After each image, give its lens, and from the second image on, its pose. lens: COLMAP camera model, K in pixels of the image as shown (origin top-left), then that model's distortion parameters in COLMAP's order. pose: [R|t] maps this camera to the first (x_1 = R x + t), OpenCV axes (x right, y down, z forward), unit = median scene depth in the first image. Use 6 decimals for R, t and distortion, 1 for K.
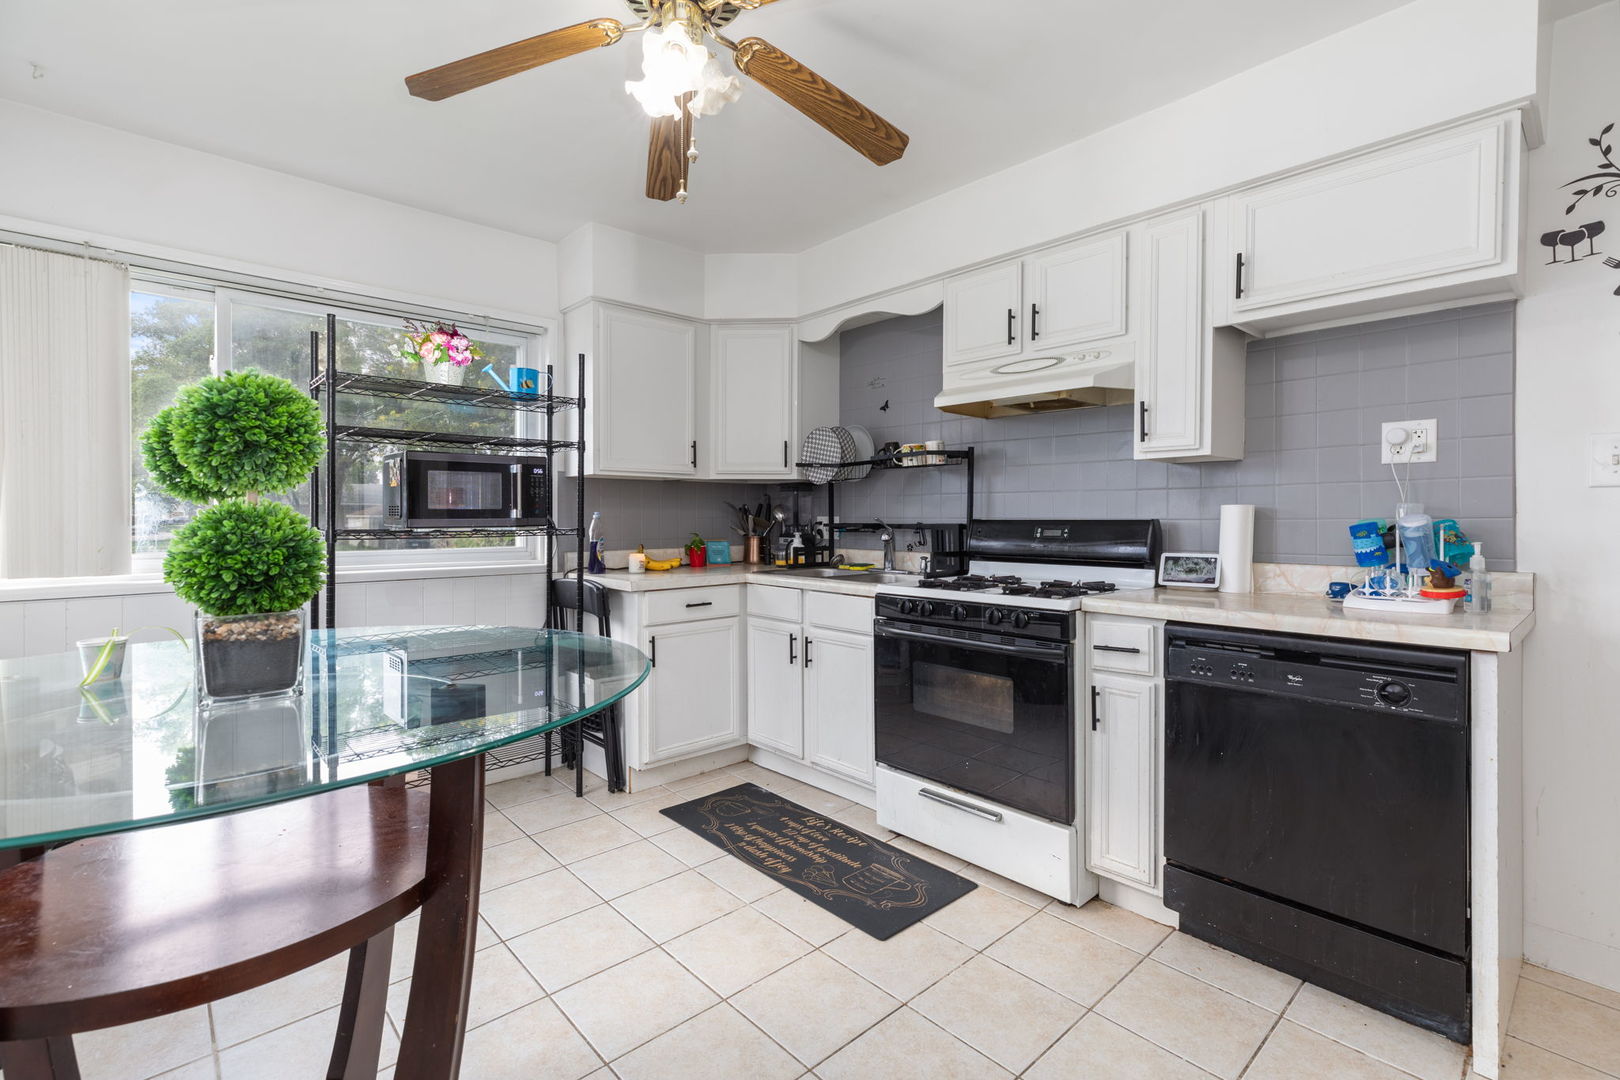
lens RADIAL K [[724.6, 0, 813.3], [0, 724.6, 519.4], [0, 0, 1]] dist [0.000366, -0.000036]
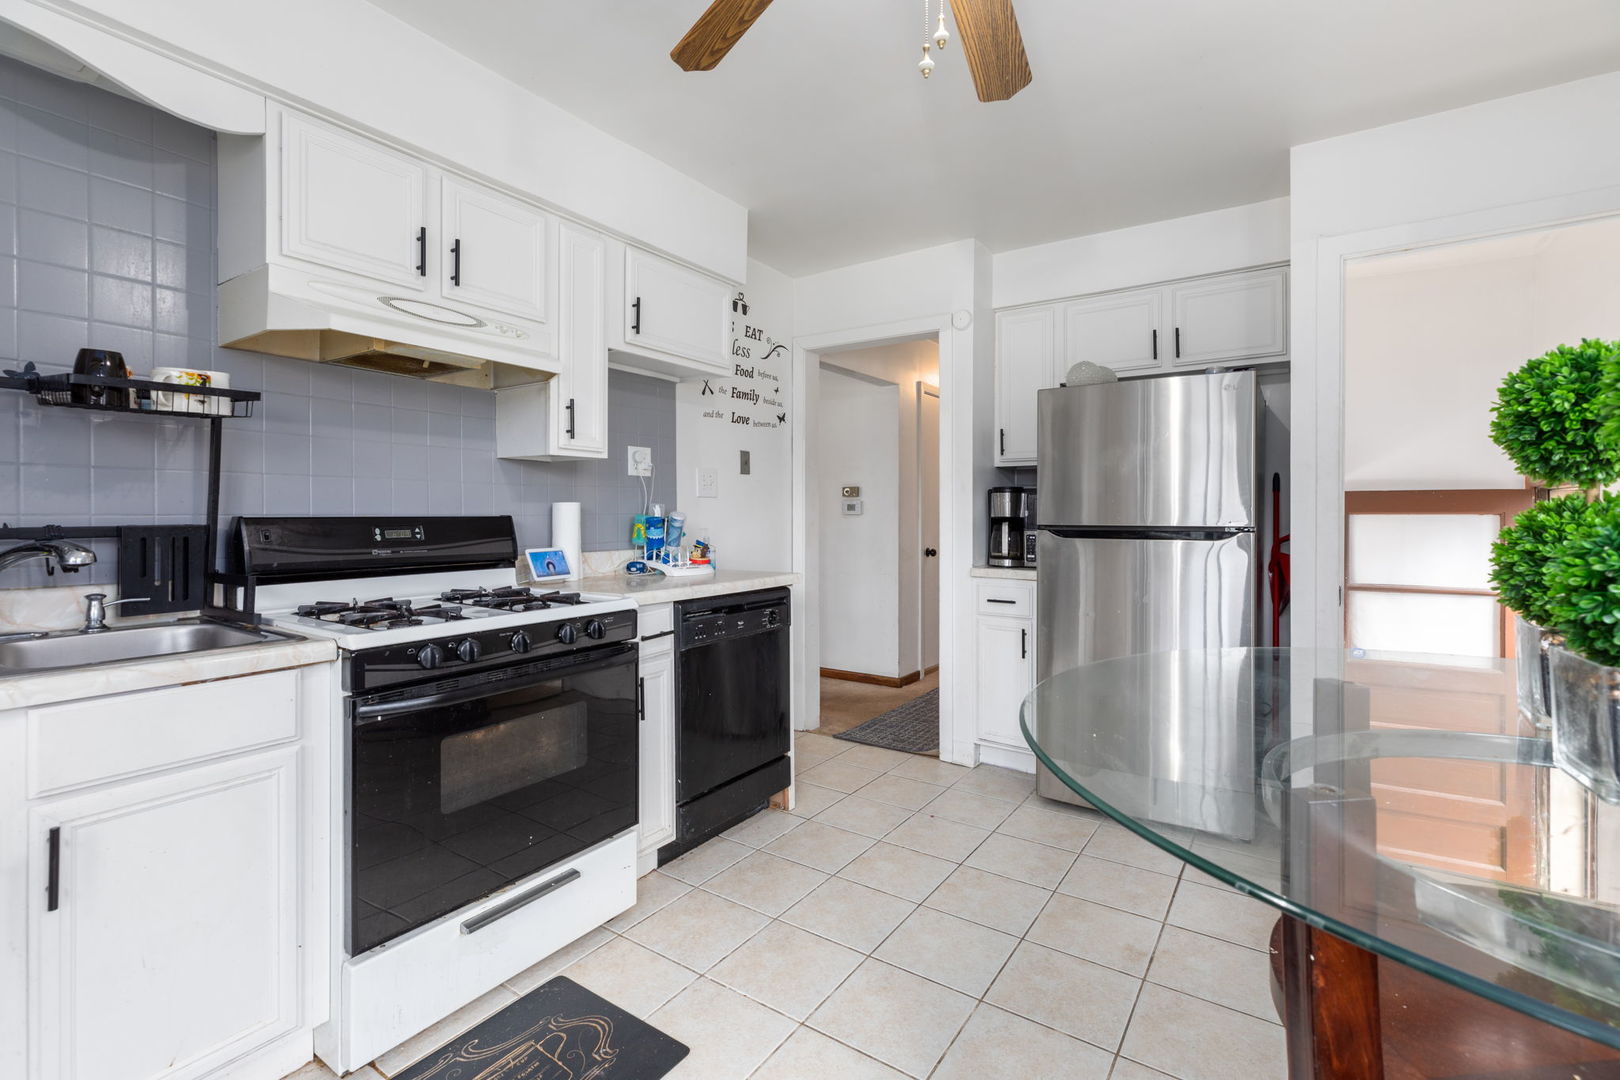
lens RADIAL K [[730.9, 0, 812.2], [0, 730.9, 510.5], [0, 0, 1]] dist [0.000238, -0.000046]
pose [[-0.232516, 0.004556, 0.972582, -0.610911], [0.003100, 0.999987, -0.003943, -0.001823], [-0.972588, 0.002099, -0.232527, 0.905244]]
